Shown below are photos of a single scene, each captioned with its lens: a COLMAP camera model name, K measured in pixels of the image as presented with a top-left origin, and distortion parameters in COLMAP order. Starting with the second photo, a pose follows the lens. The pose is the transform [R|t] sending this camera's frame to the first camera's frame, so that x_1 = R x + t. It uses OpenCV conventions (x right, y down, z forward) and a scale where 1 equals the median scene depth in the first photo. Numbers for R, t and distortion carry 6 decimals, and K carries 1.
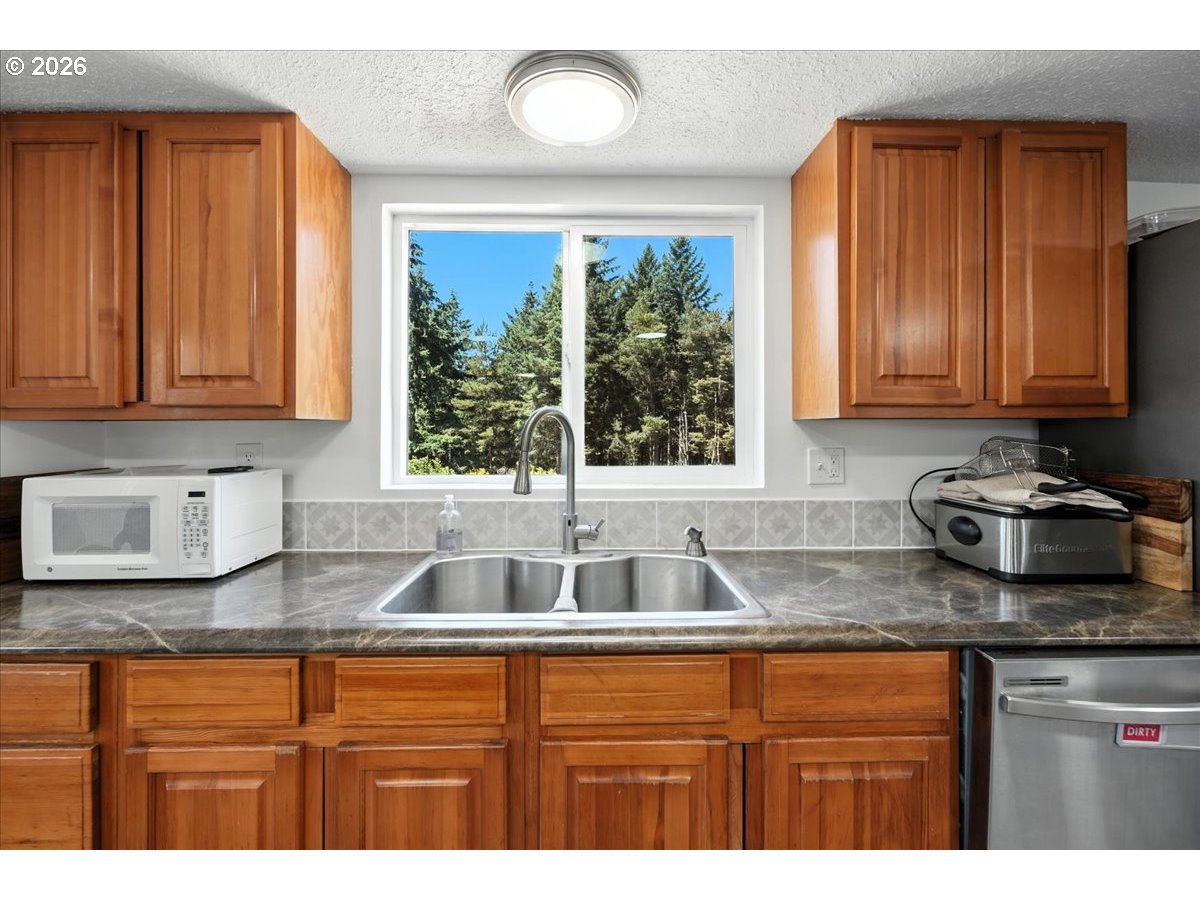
lens RADIAL K [[504.2, 0, 607.8], [0, 504.2, 428.2], [0, 0, 1]] dist [-0.000864, 0.000008]
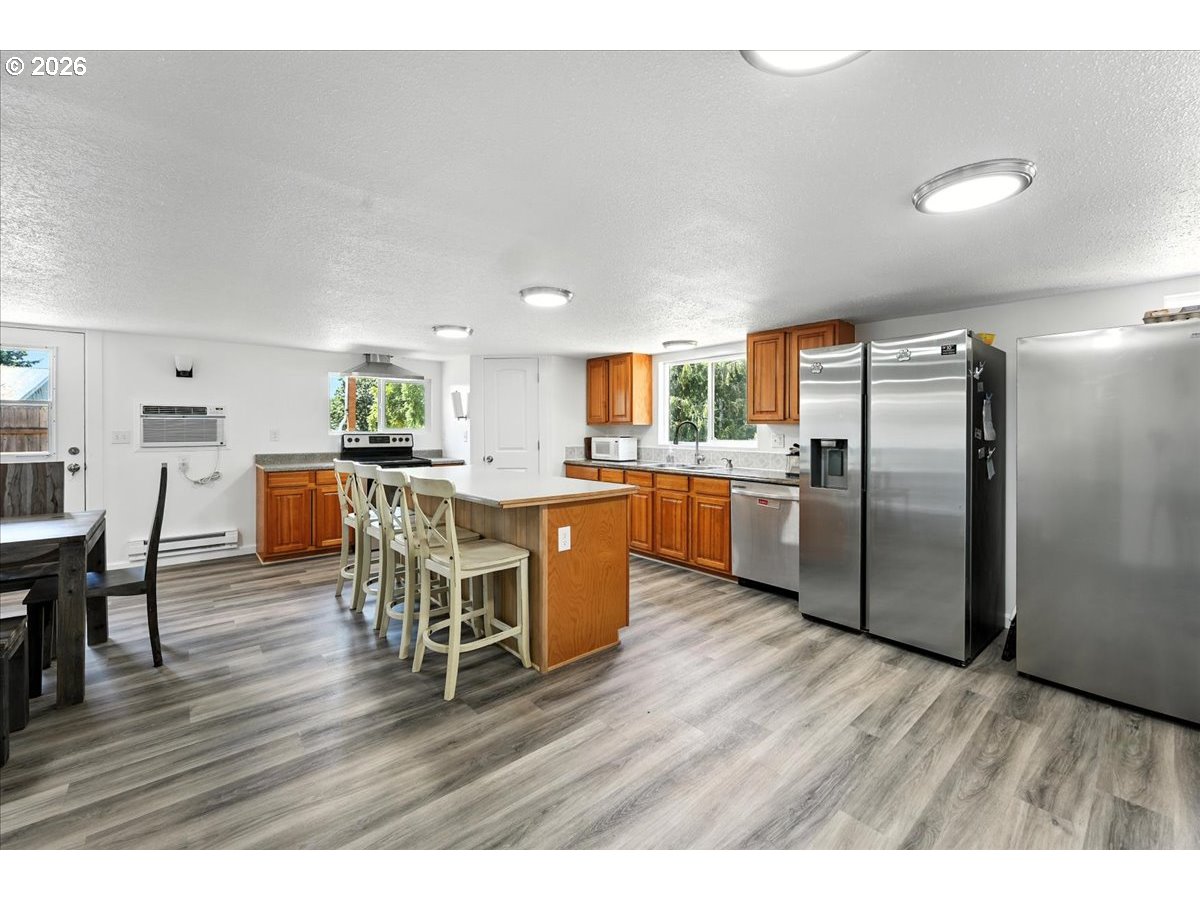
lens RADIAL K [[493.2, 0, 596.2], [0, 493.2, 437.2], [0, 0, 1]] dist [-0.003062, 0.000166]
pose [[0.625772, 0.013504, -0.779889, 2.219582], [0.004019, 0.999781, 0.020536, -0.000333], [0.779995, -0.015985, 0.625581, -1.674614]]
